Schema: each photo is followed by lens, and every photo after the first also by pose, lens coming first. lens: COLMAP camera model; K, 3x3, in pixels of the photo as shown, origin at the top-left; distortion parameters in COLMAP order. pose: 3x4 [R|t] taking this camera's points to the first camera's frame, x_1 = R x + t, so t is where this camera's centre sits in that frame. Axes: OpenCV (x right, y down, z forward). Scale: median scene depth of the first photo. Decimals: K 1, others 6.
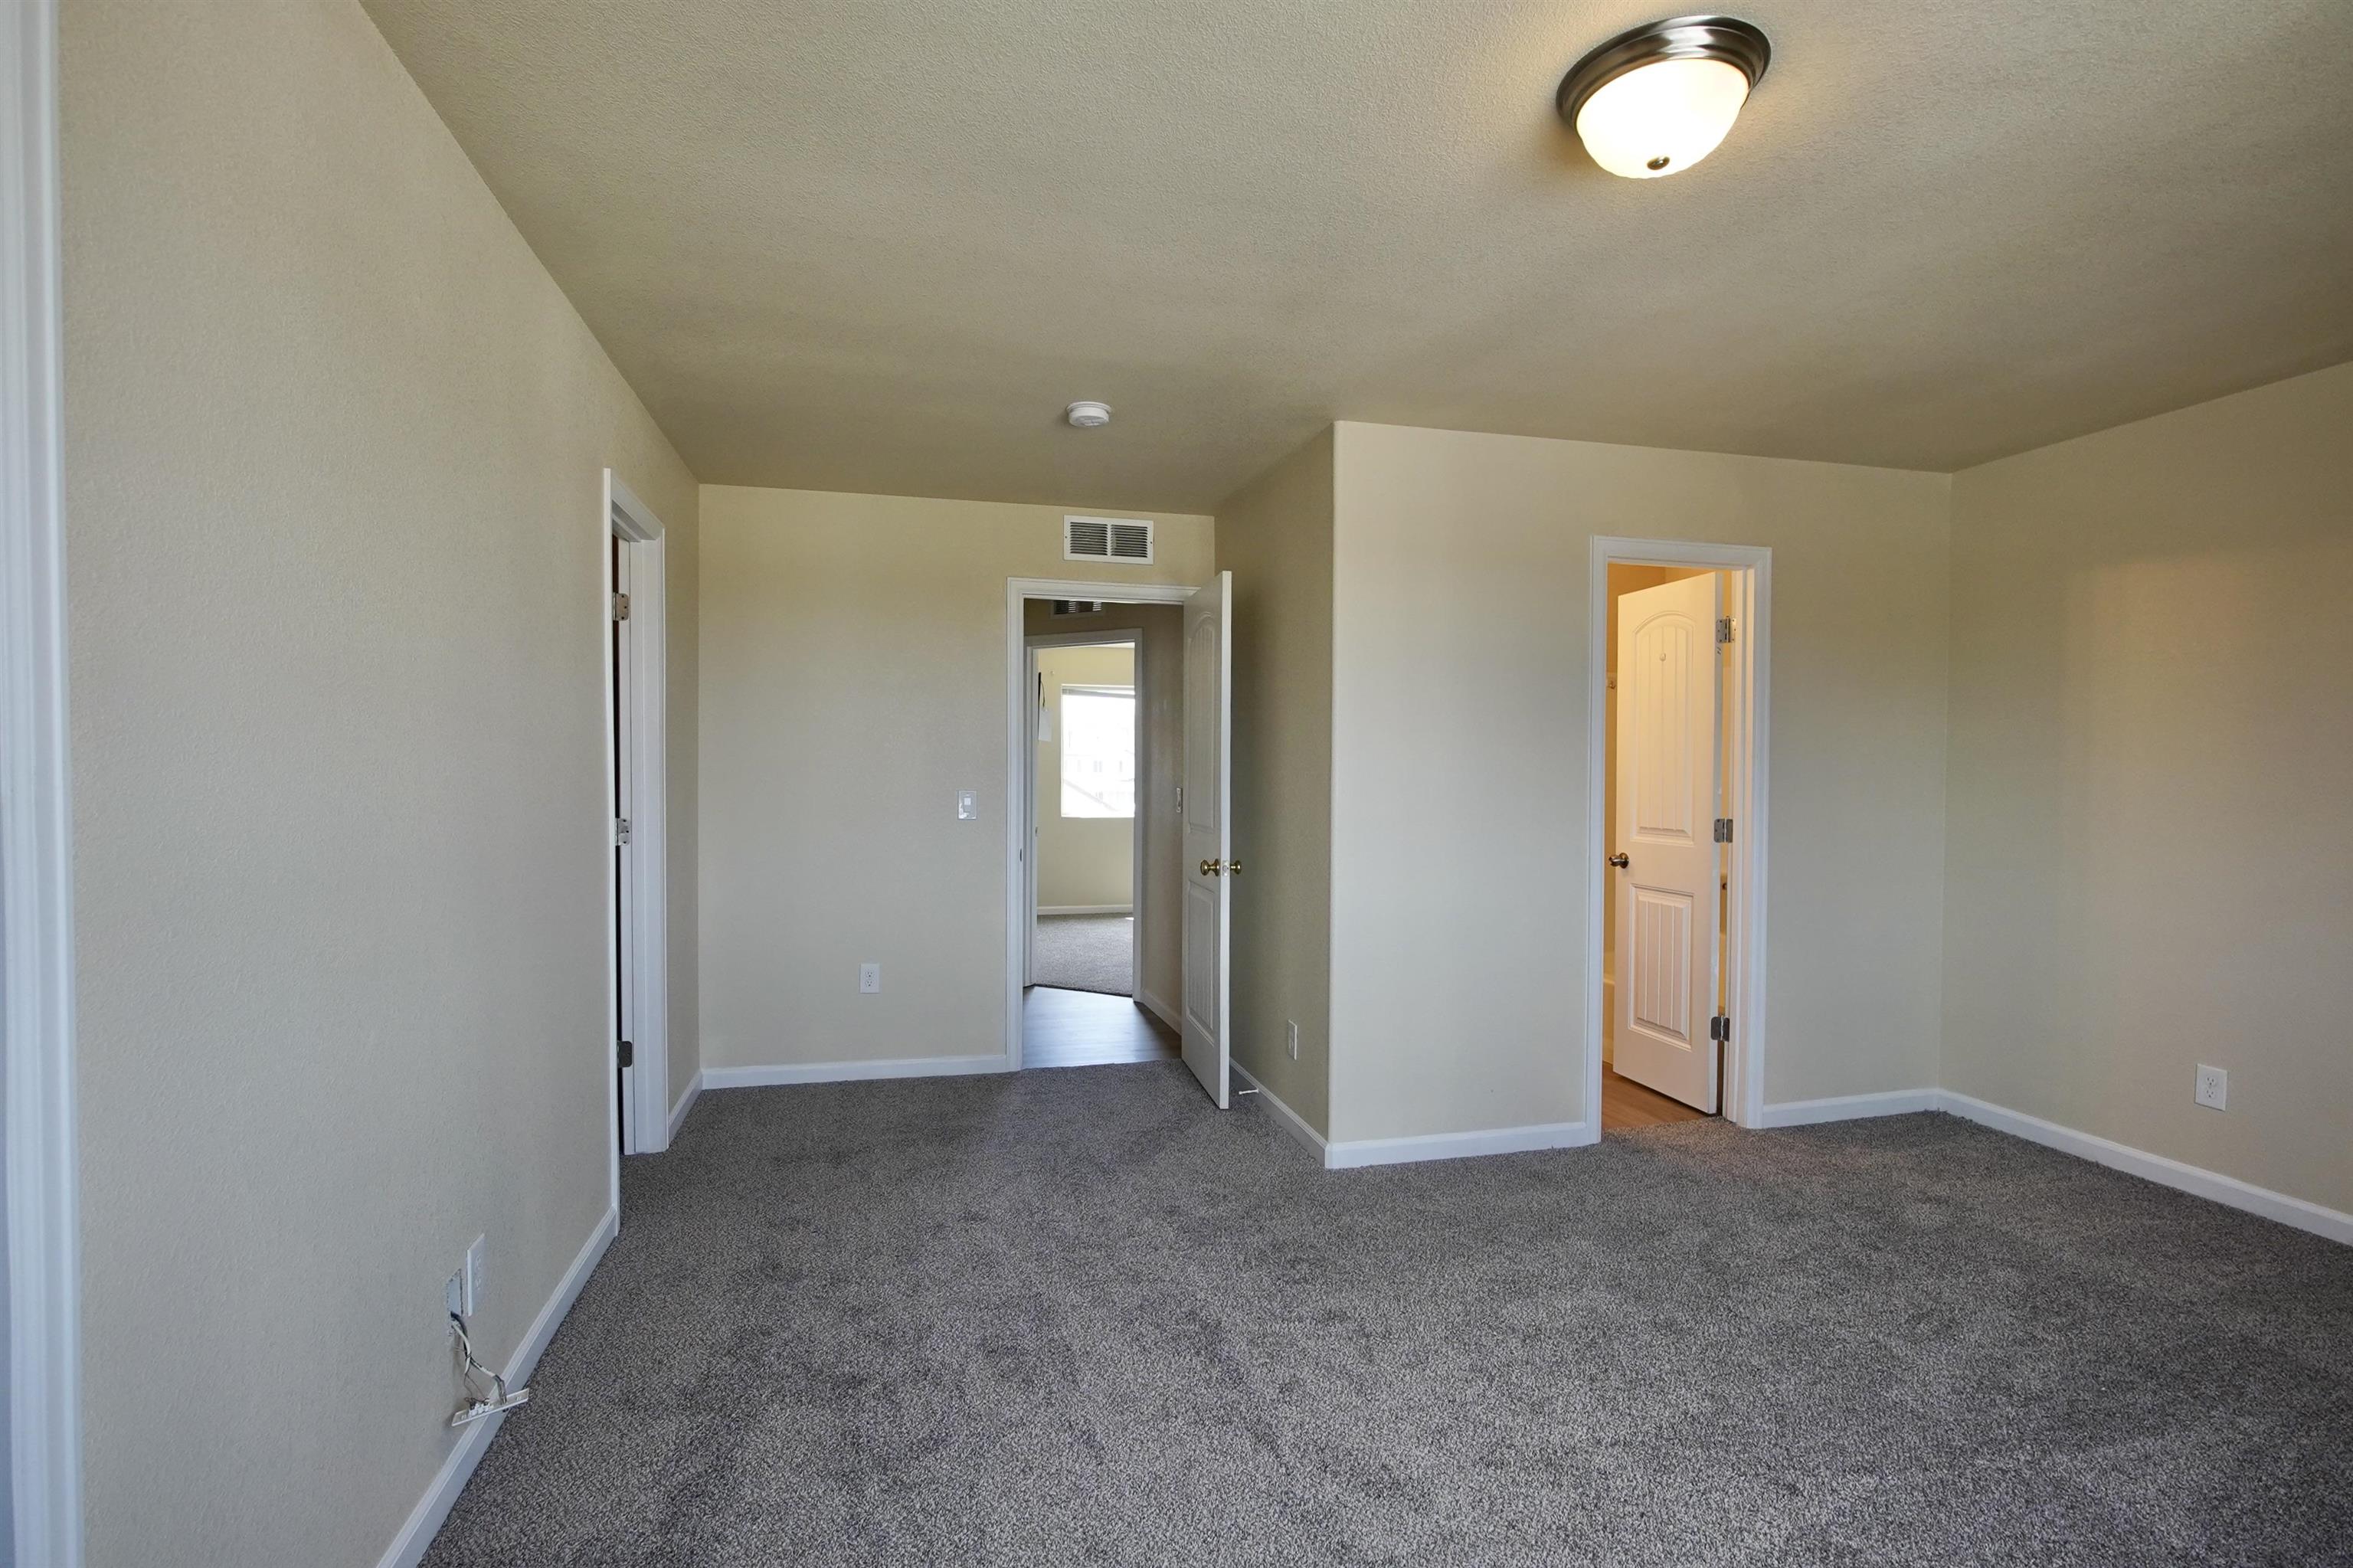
lens RADIAL K [[1113.1, 0, 1177.2], [0, 1113.1, 793.8], [0, 0, 1]] dist [-0.029097, 0.012899]
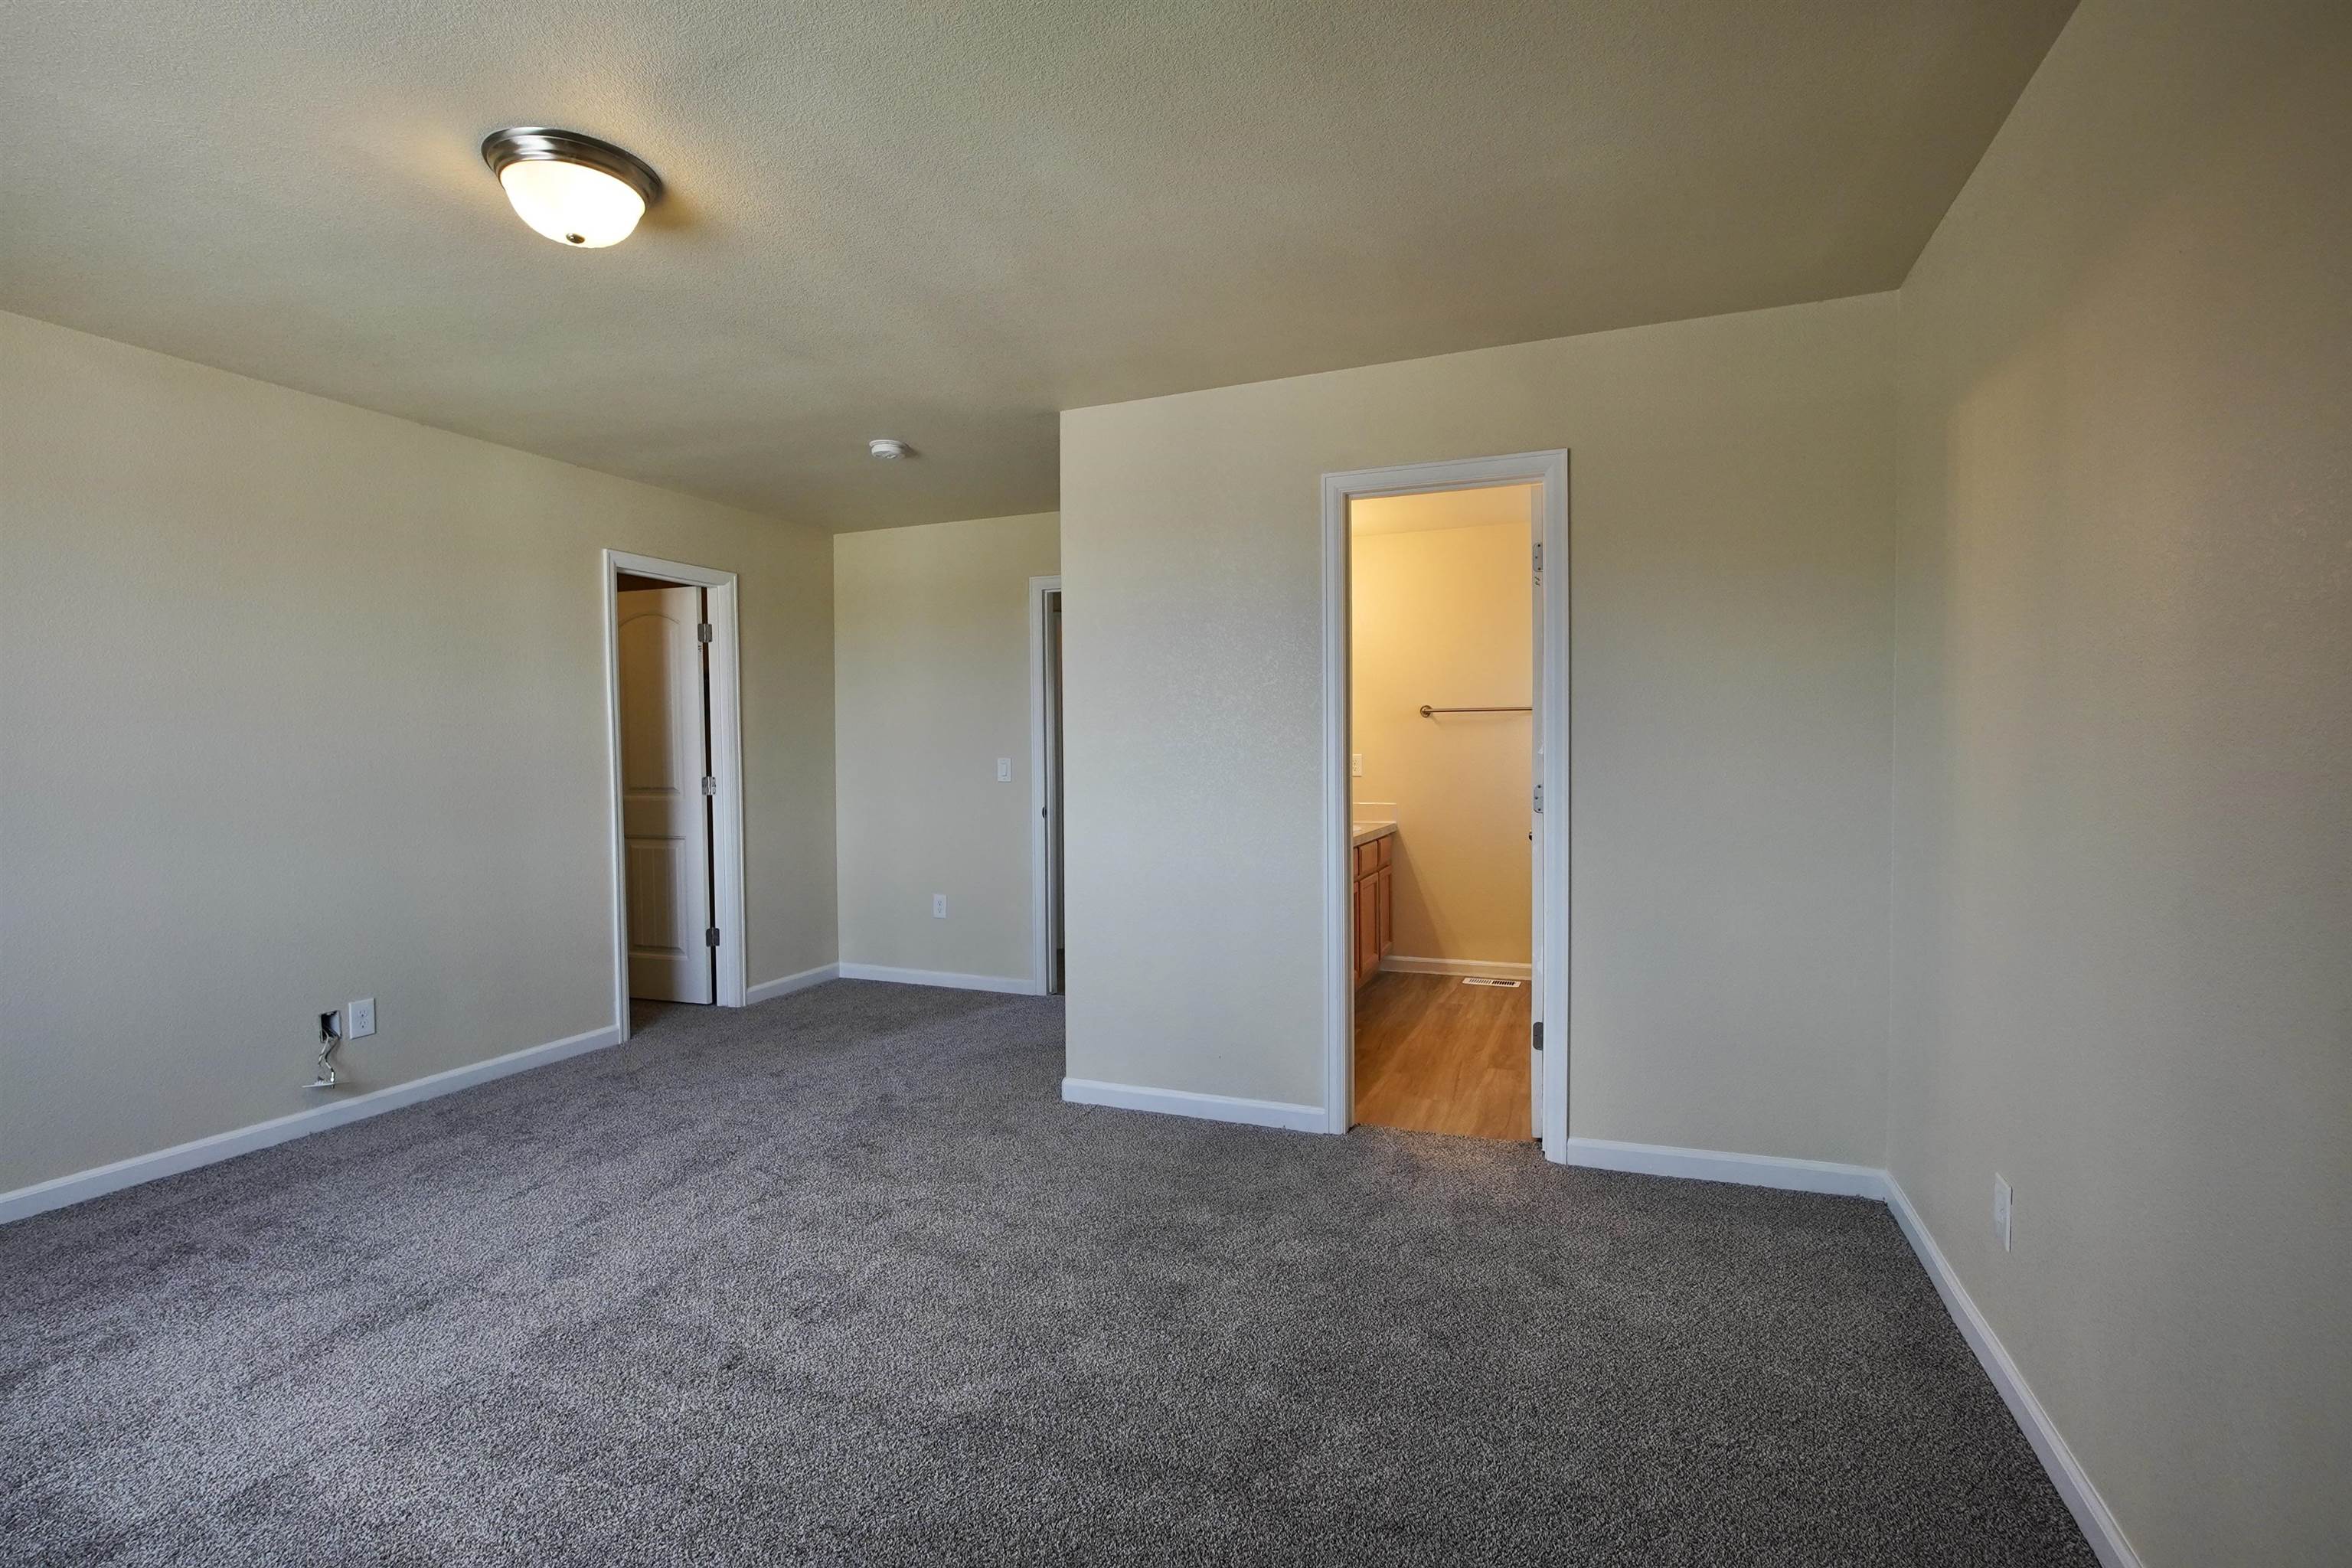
lens RADIAL K [[1090.8, 0, 1176.0], [0, 1090.8, 784.0], [0, 0, 1]] dist [-0.018812, 0.011469]
pose [[0.803017, 0.006994, -0.595914, 0.904542], [0.000697, 0.999919, 0.012675, 0.014428], [0.595955, -0.010593, 0.802948, 0.217354]]
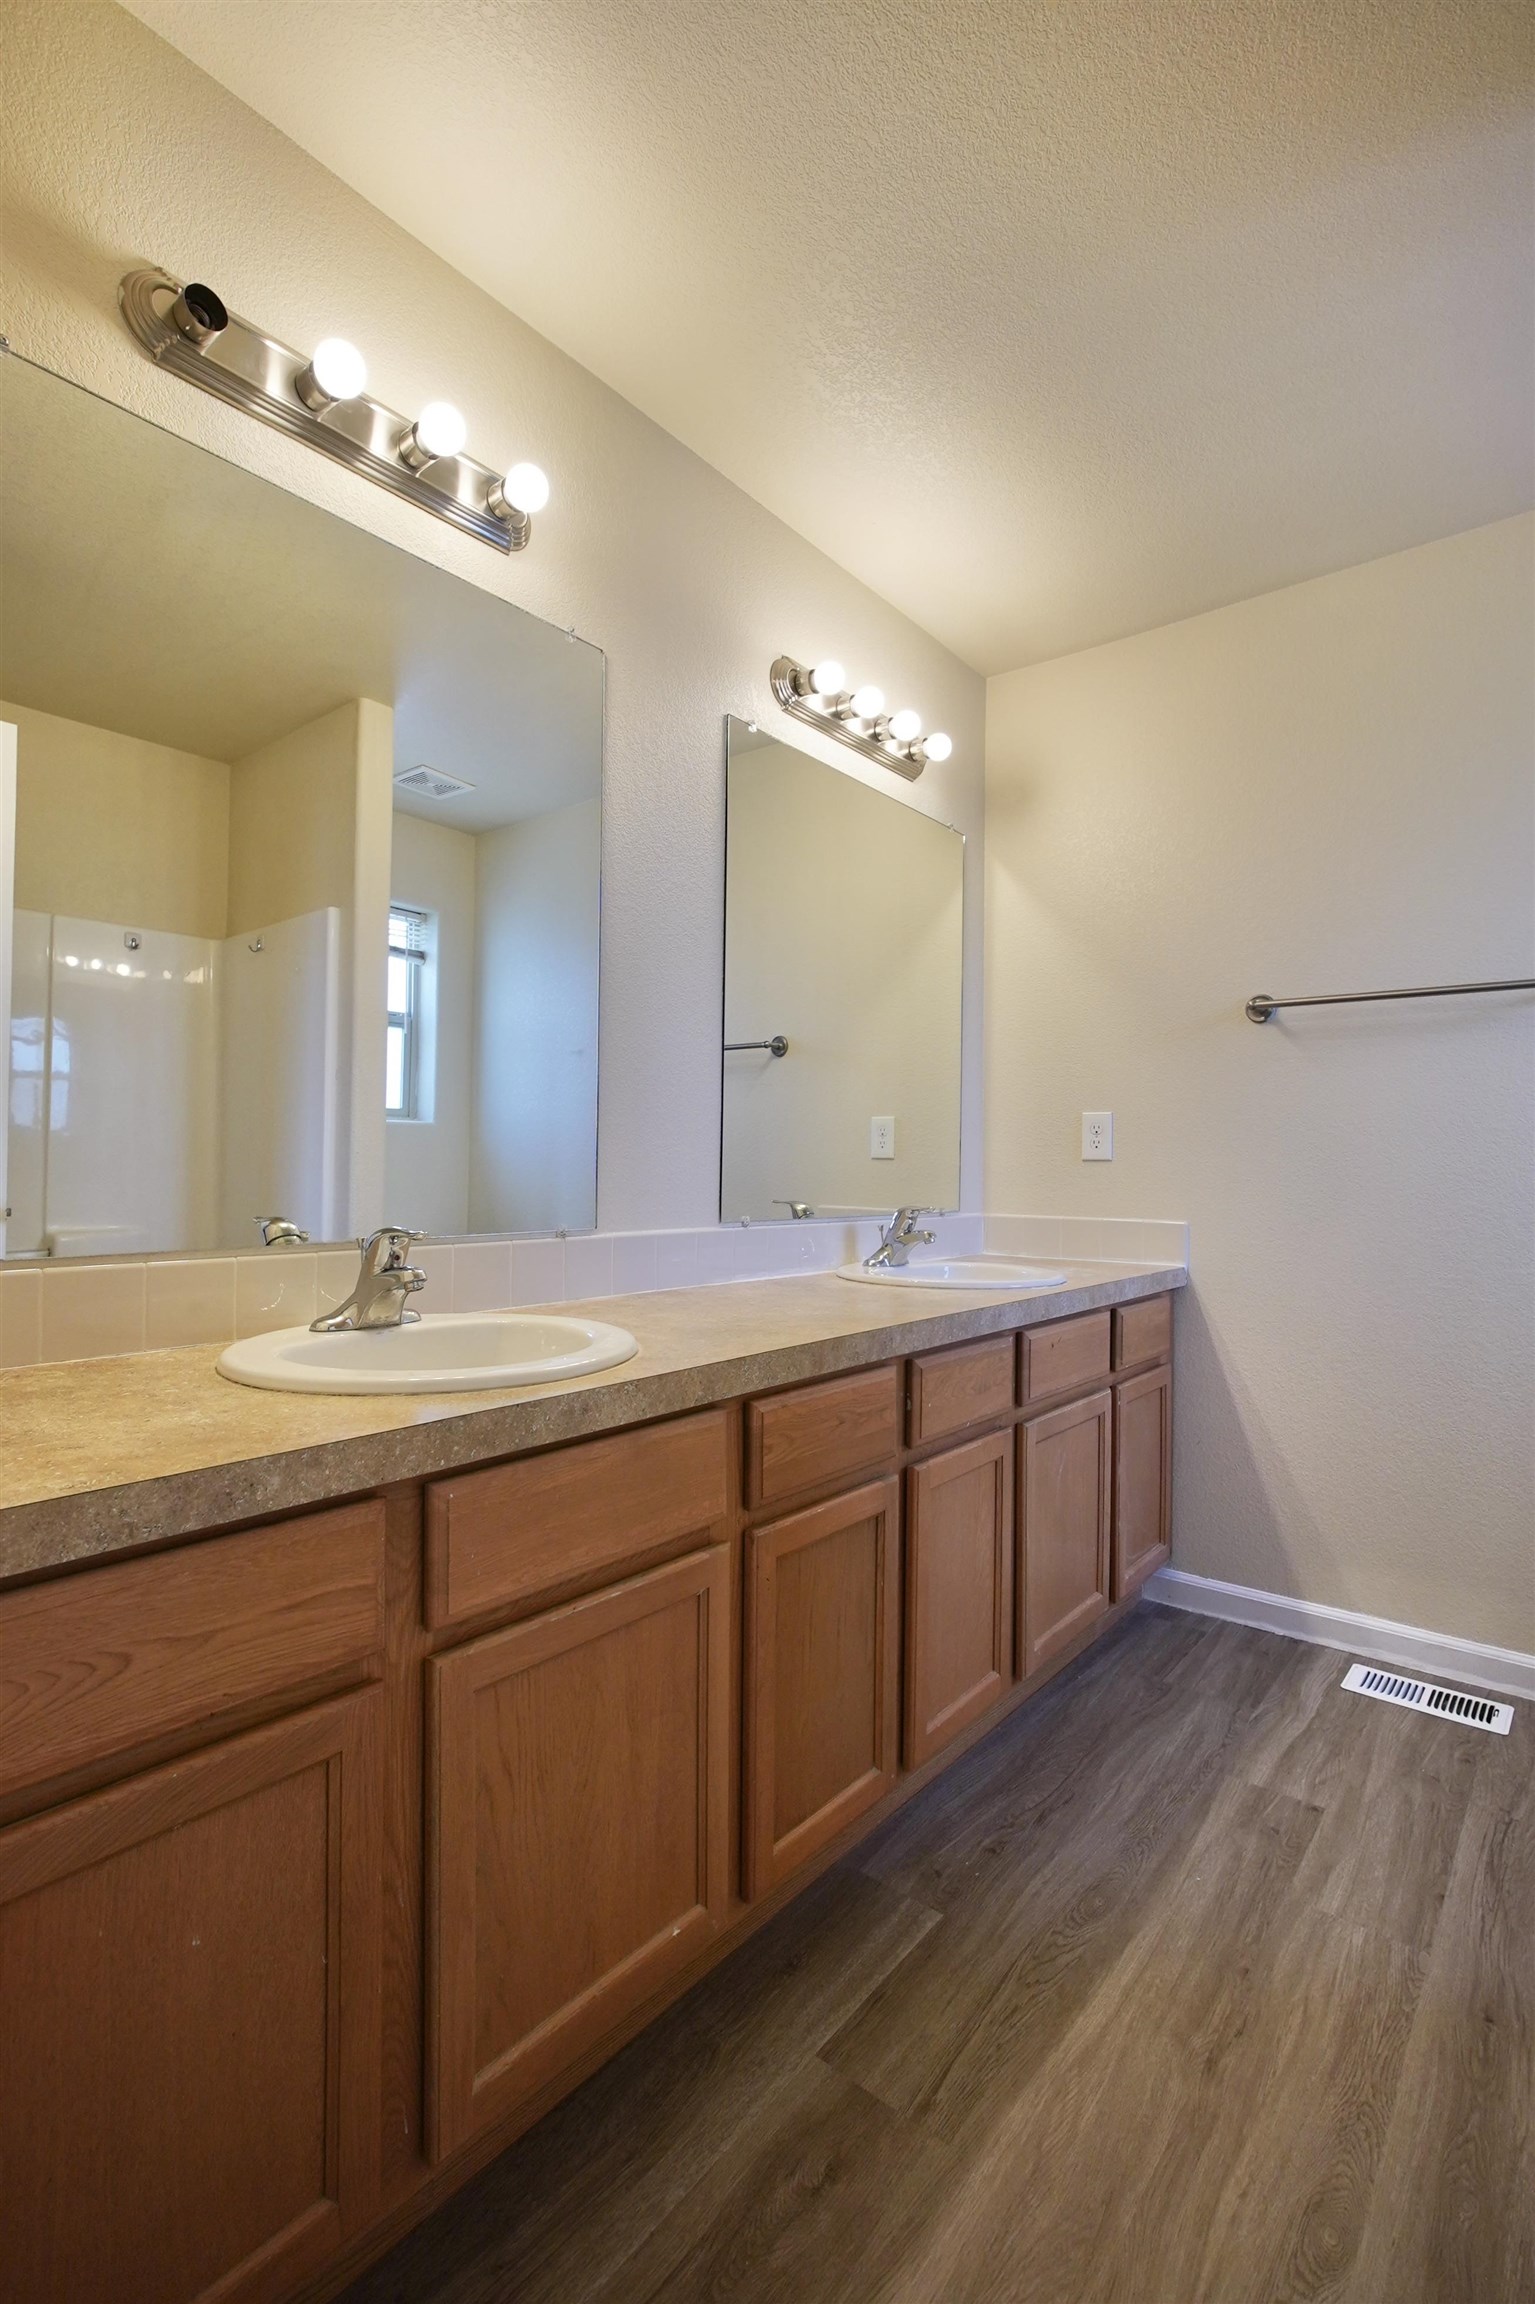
lens RADIAL K [[1089.9, 0, 772.6], [0, 1089.9, 1157.9], [0, 0, 1]] dist [-0.029097, 0.012899]
pose [[0.602213, -0.003836, -0.798326, 0.578682], [-0.024873, 0.999413, -0.023565, 0.047752], [0.797948, 0.034048, 0.601764, 1.139002]]
